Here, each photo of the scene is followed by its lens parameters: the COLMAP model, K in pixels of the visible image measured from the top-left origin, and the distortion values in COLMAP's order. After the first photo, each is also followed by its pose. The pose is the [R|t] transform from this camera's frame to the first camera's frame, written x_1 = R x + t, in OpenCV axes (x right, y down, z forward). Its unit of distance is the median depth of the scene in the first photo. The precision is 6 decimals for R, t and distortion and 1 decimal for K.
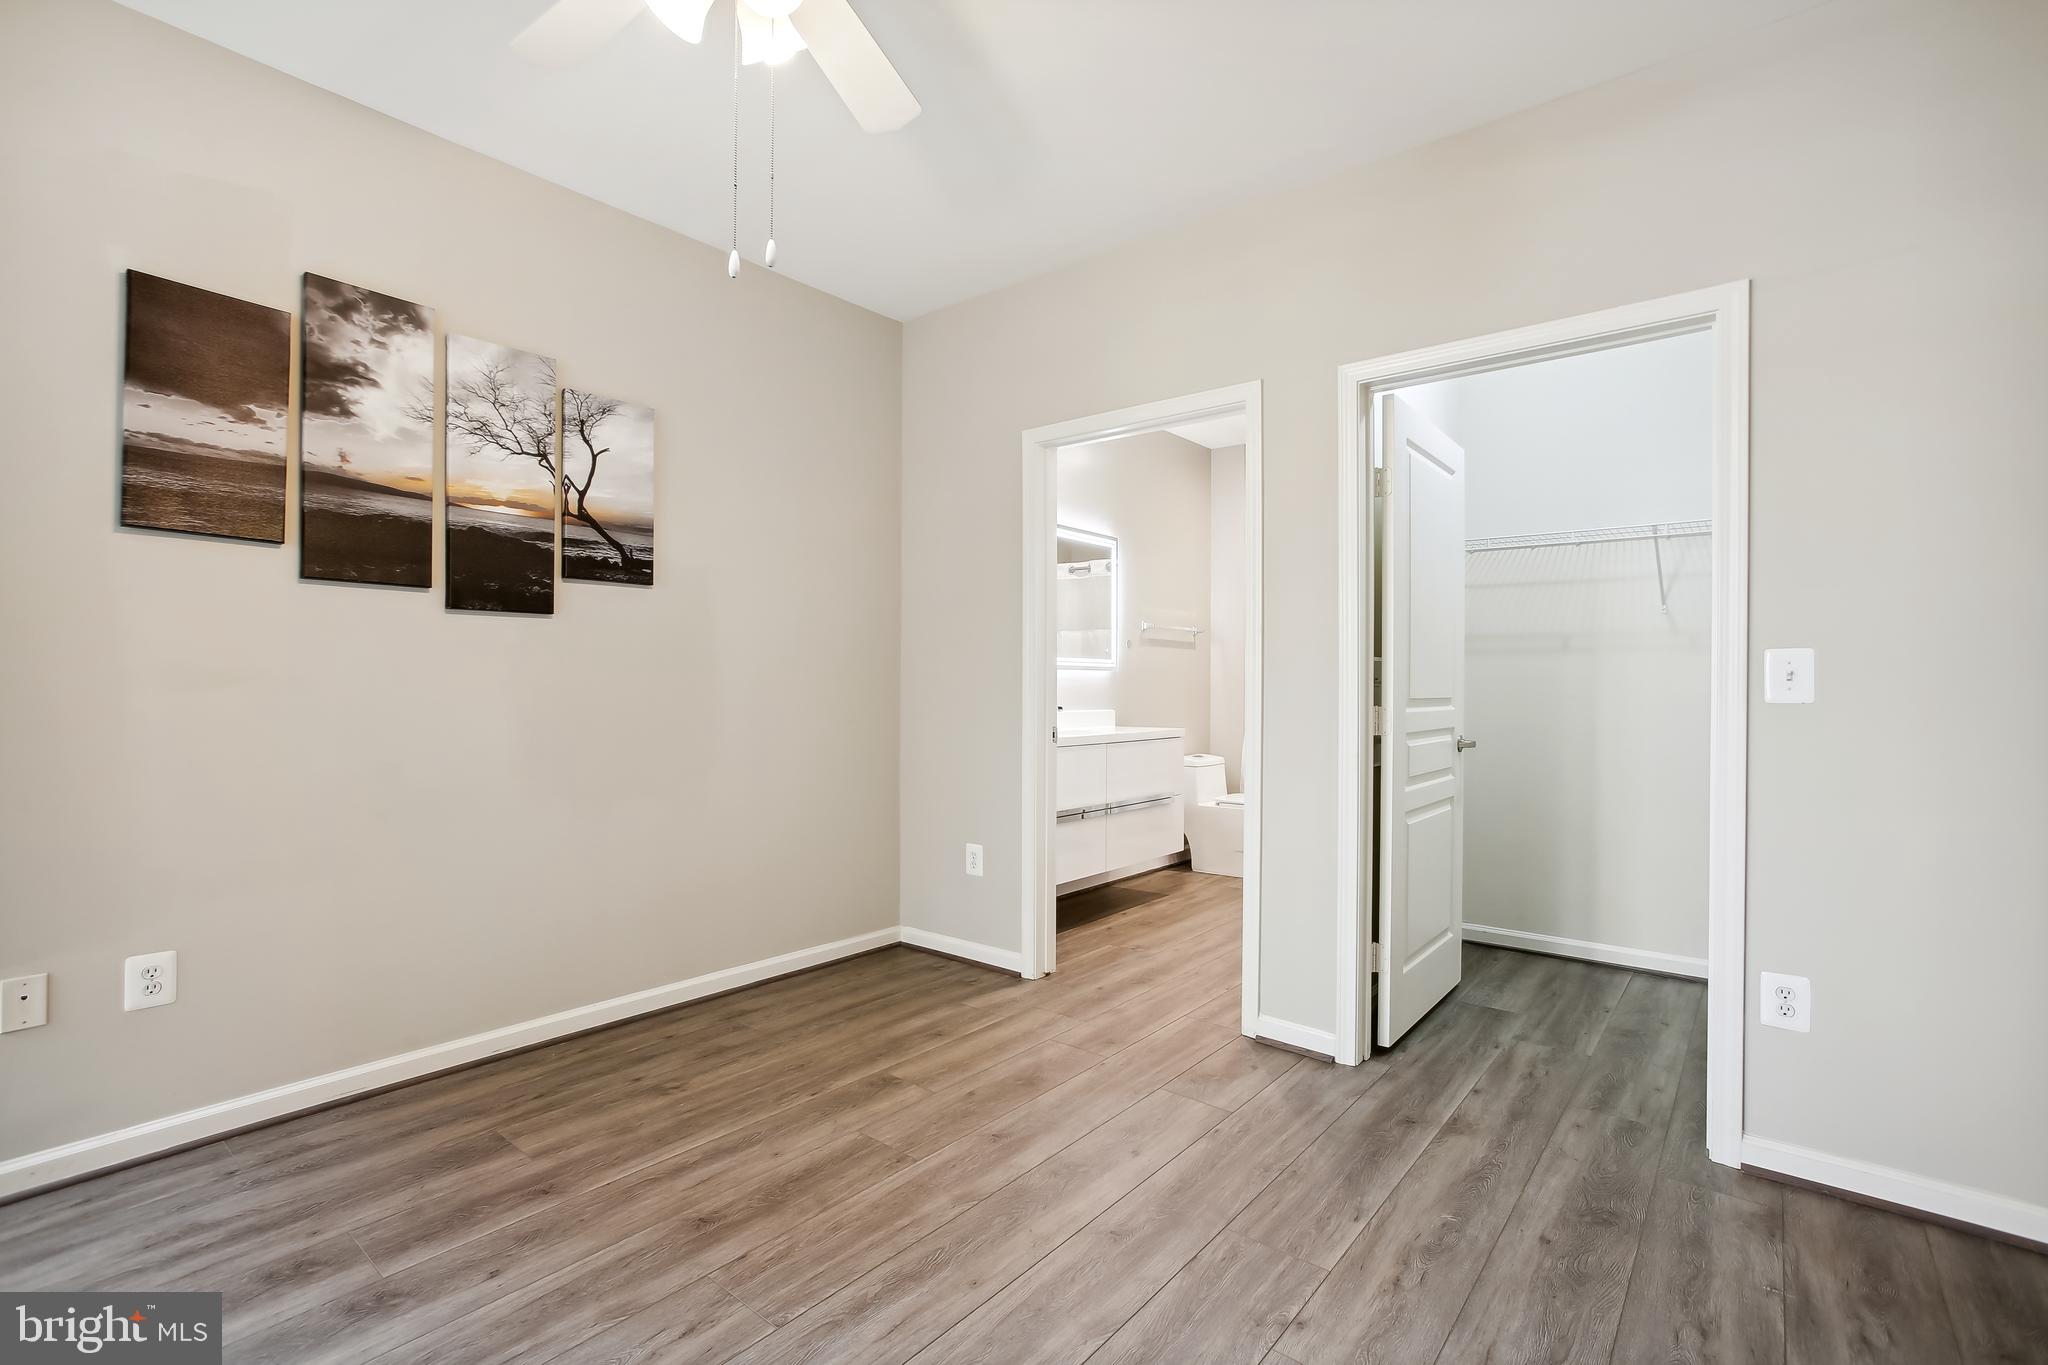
lens RADIAL K [[926.0, 0, 1018.1], [0, 926.0, 684.8], [0, 0, 1]] dist [-0.027780, 0.019136]
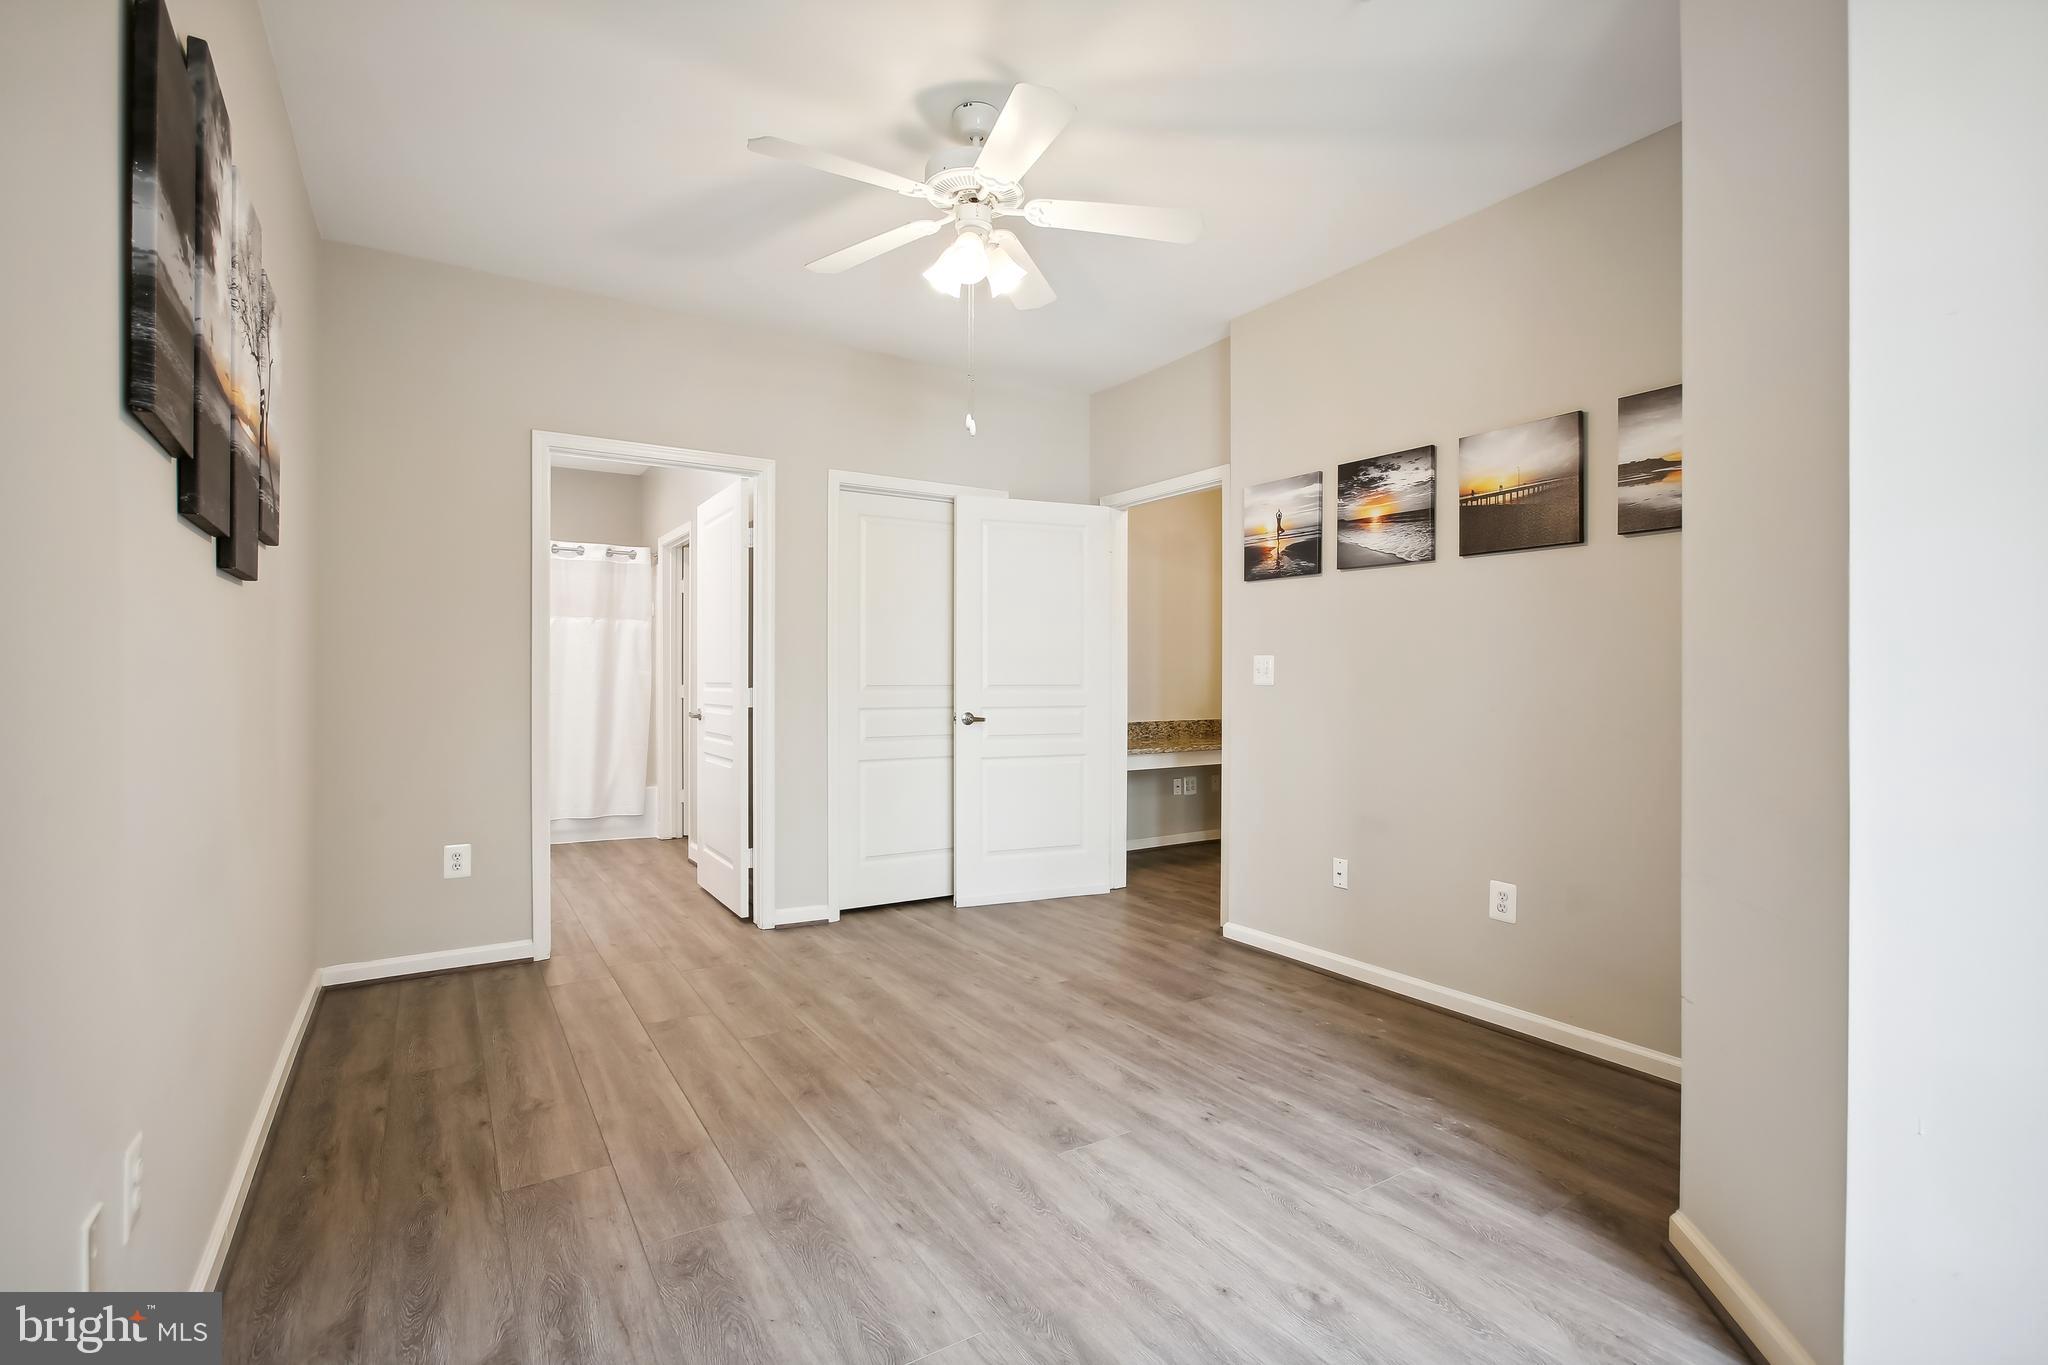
lens RADIAL K [[926.0, 0, 1018.1], [0, 926.0, 684.8], [0, 0, 1]] dist [-0.027780, 0.019136]
pose [[0.314775, -0.012199, 0.949088, -1.275256], [-0.000280, 0.999916, 0.012945, -0.007449], [-0.949166, -0.004341, 0.314745, 0.269167]]
